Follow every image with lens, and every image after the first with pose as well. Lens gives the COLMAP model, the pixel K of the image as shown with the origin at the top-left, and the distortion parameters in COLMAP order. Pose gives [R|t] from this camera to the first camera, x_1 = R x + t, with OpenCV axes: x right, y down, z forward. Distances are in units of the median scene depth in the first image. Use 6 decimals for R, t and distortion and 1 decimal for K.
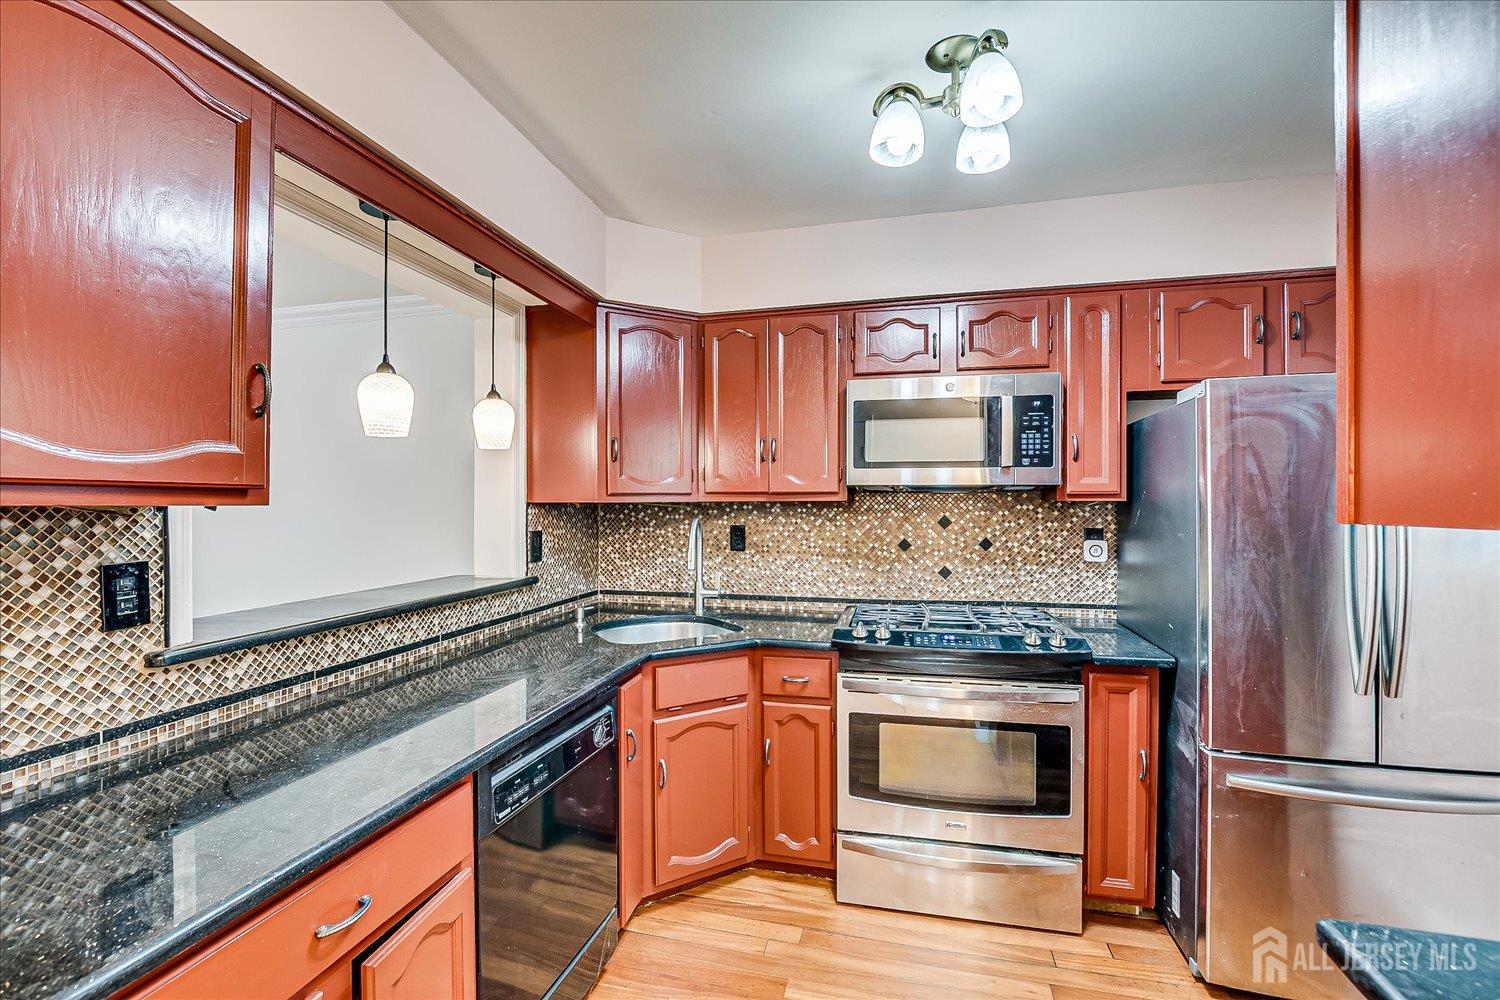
lens RADIAL K [[654.0, 0, 742.6], [0, 654.0, 502.6], [0, 0, 1]] dist [-0.028062, 0.005285]
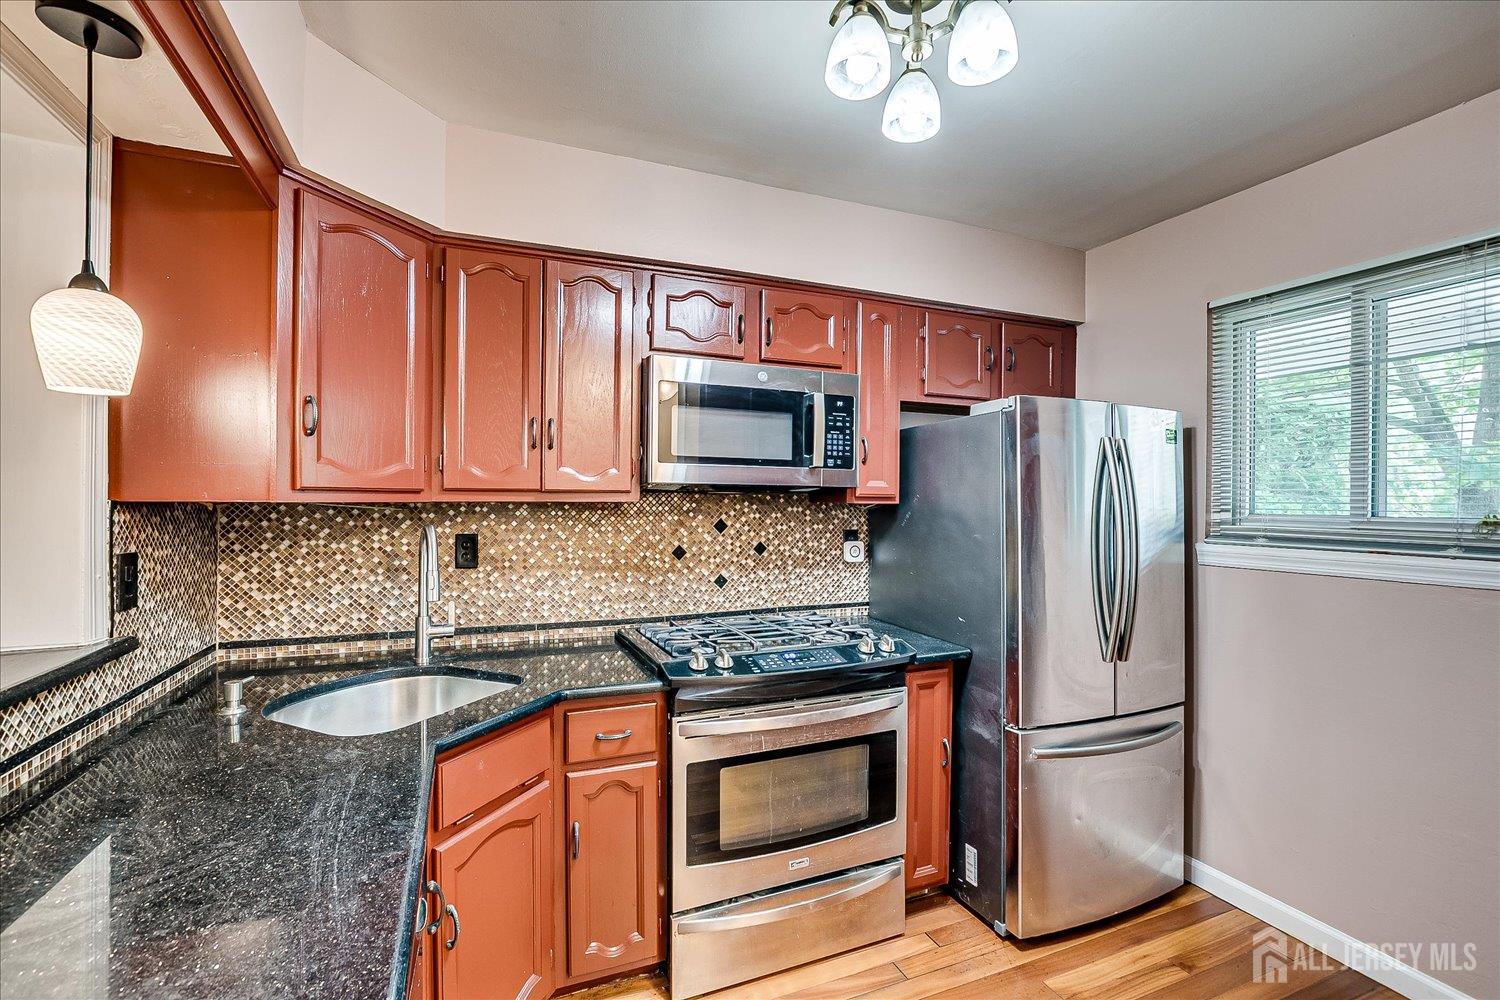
lens RADIAL K [[654.0, 0, 742.6], [0, 654.0, 502.6], [0, 0, 1]] dist [-0.028062, 0.005285]
pose [[0.805218, 0.005380, 0.592954, -0.226724], [-0.005669, 0.999983, -0.001375, -0.001420], [-0.592951, -0.002254, 0.805235, 0.268429]]
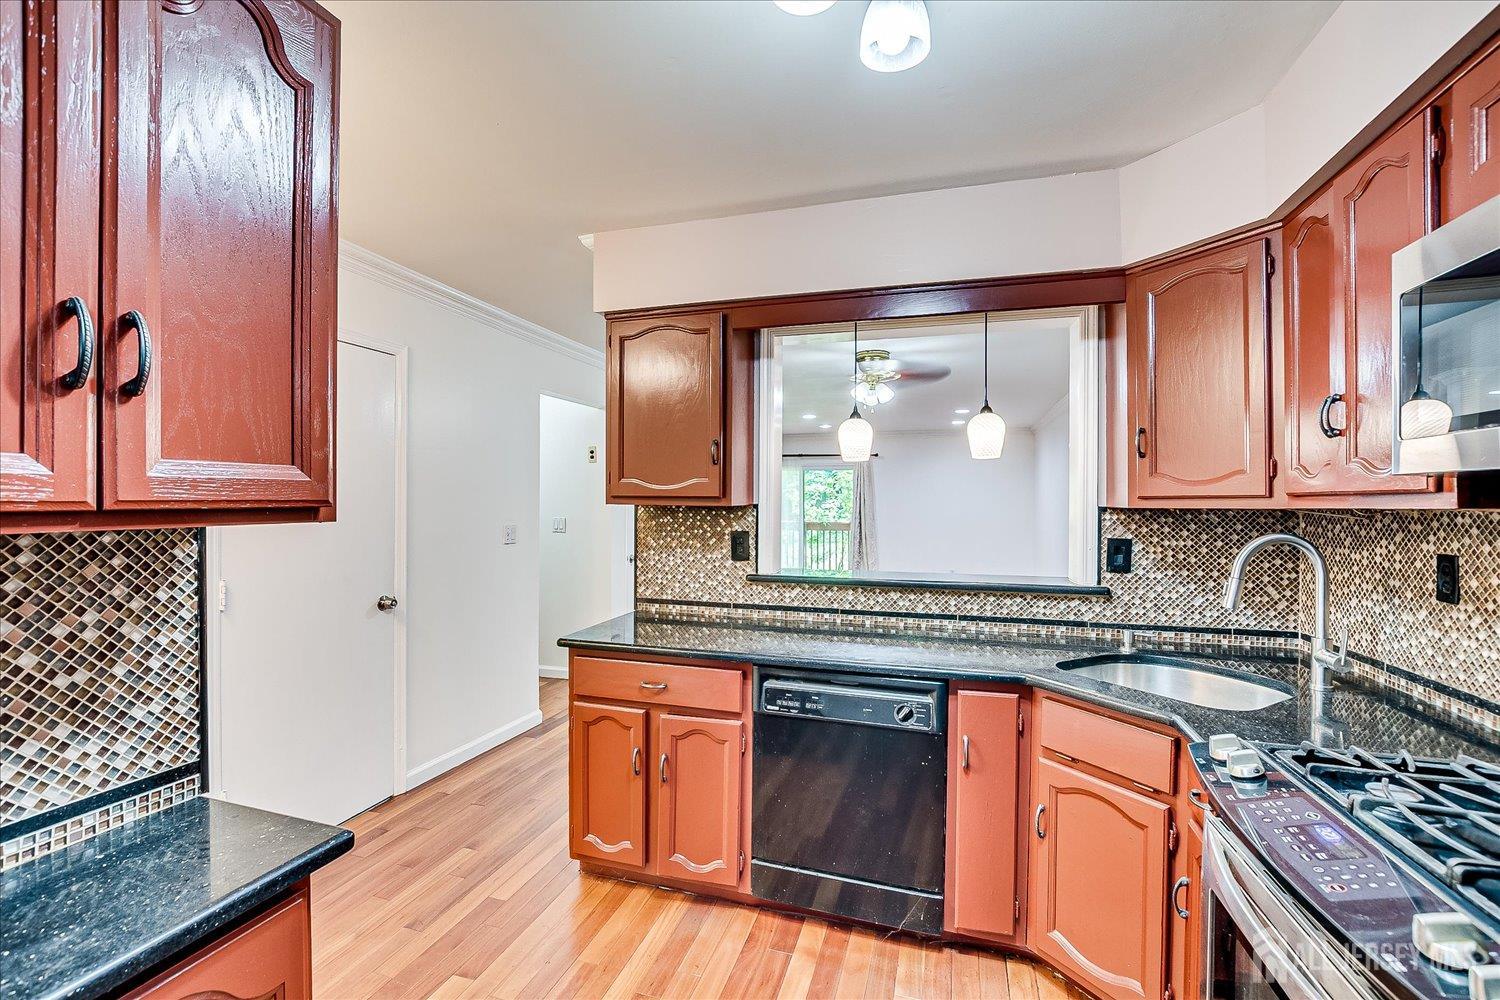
lens RADIAL K [[654.0, 0, 742.6], [0, 654.0, 502.6], [0, 0, 1]] dist [-0.028062, 0.005285]
pose [[-0.056192, 0.001781, -0.998418, 0.635377], [-0.006627, 0.999976, 0.002157, -0.005458], [0.998398, 0.006737, -0.056179, 0.544743]]
